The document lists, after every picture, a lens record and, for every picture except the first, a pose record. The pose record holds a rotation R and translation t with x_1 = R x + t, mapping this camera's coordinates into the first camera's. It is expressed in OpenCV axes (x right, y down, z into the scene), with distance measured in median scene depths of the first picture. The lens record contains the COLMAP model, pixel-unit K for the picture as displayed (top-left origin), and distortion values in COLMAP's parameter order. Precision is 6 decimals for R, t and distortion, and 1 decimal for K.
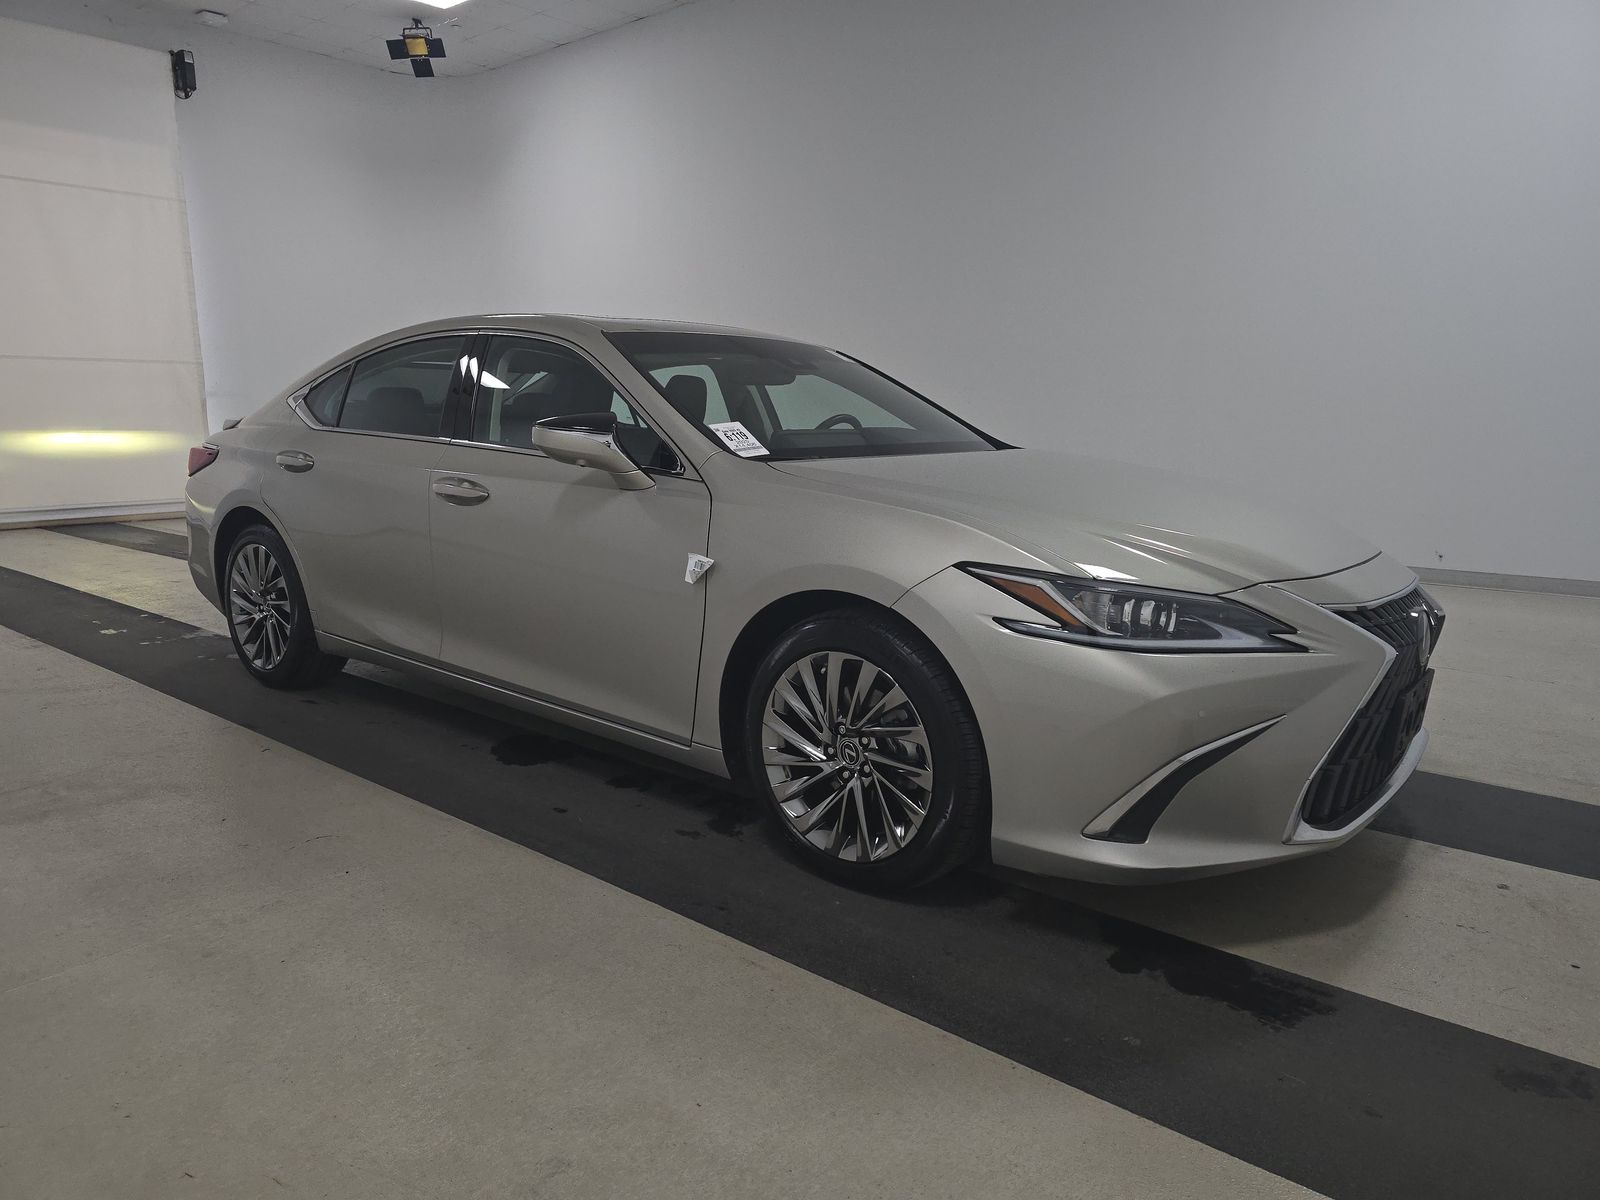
lens RADIAL K [[1059.5, 0, 798.1], [0, 1059.5, 599.1], [0, 0, 1]] dist [0.003882, -0.000037]
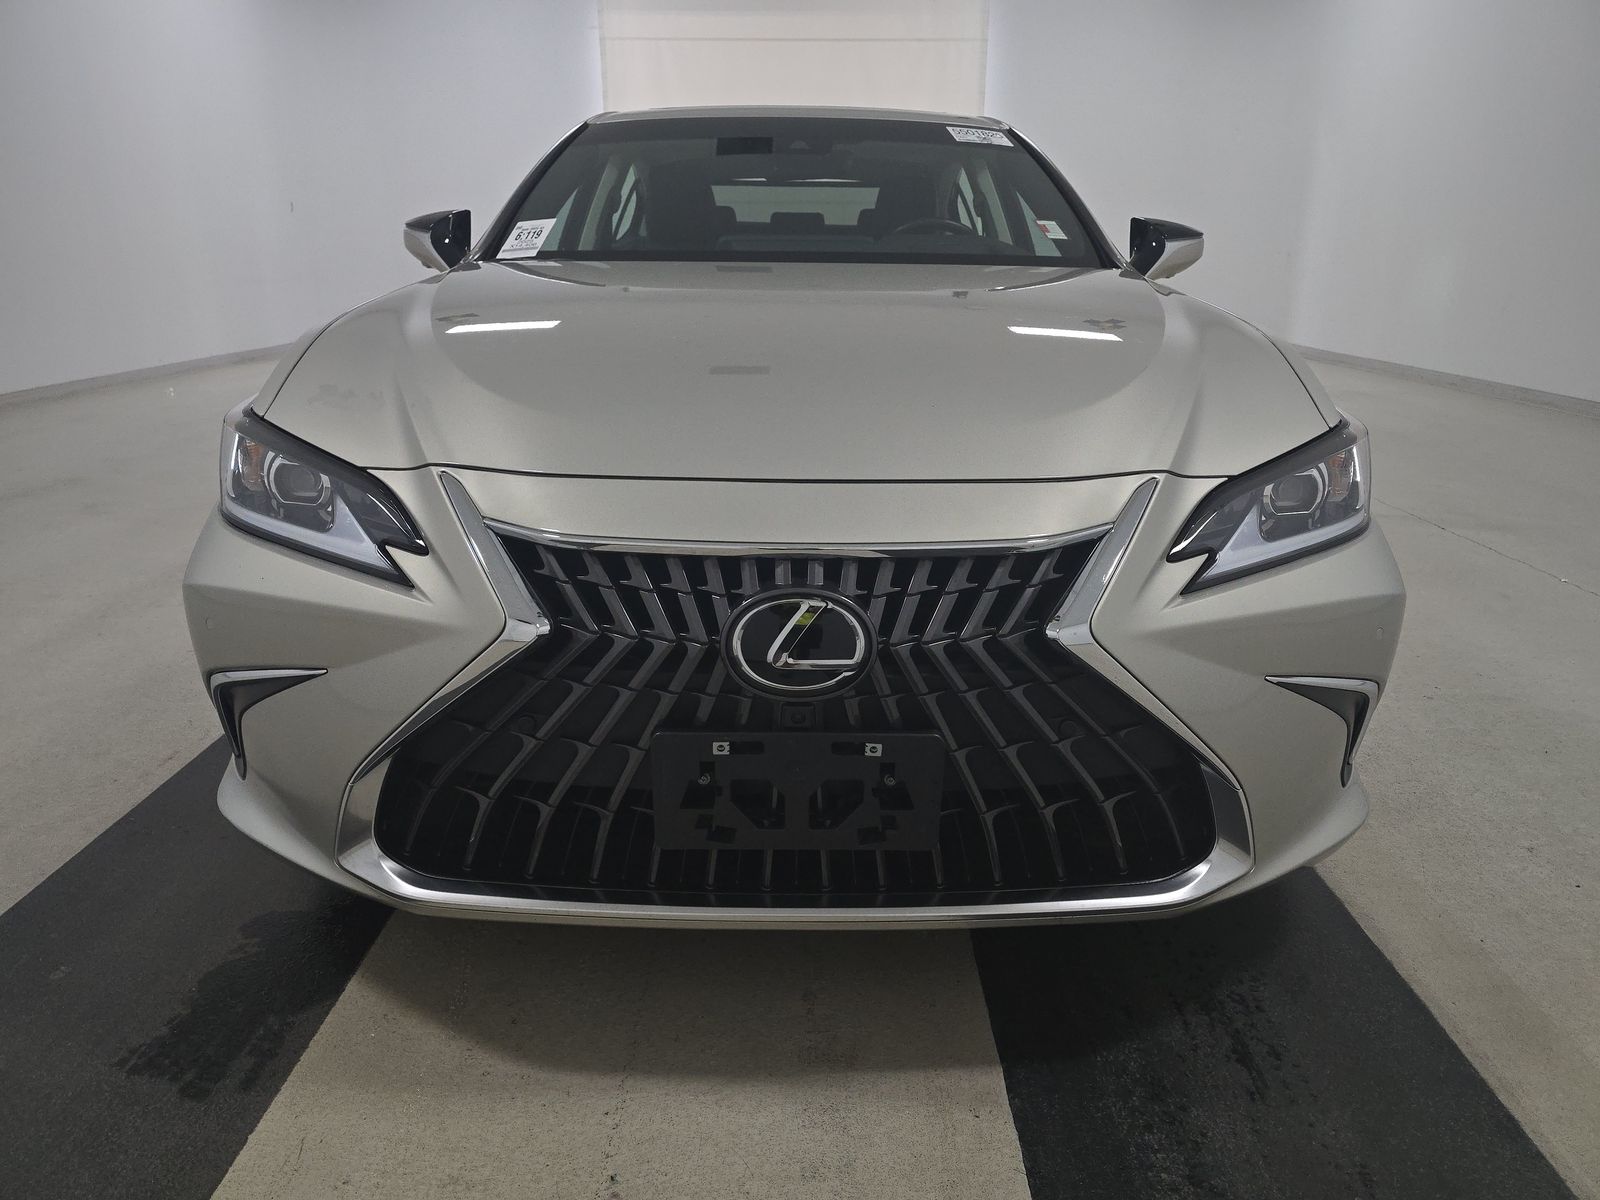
lens RADIAL K [[1059.5, 0, 798.5], [0, 1059.5, 602.3], [0, 0, 1]] dist [0.003882, -0.000037]
pose [[0.648926, 0.238916, -0.722367, 1.083436], [-0.135849, 0.970546, 0.198961, -0.092319], [0.748625, -0.030979, 0.662269, 0.798035]]
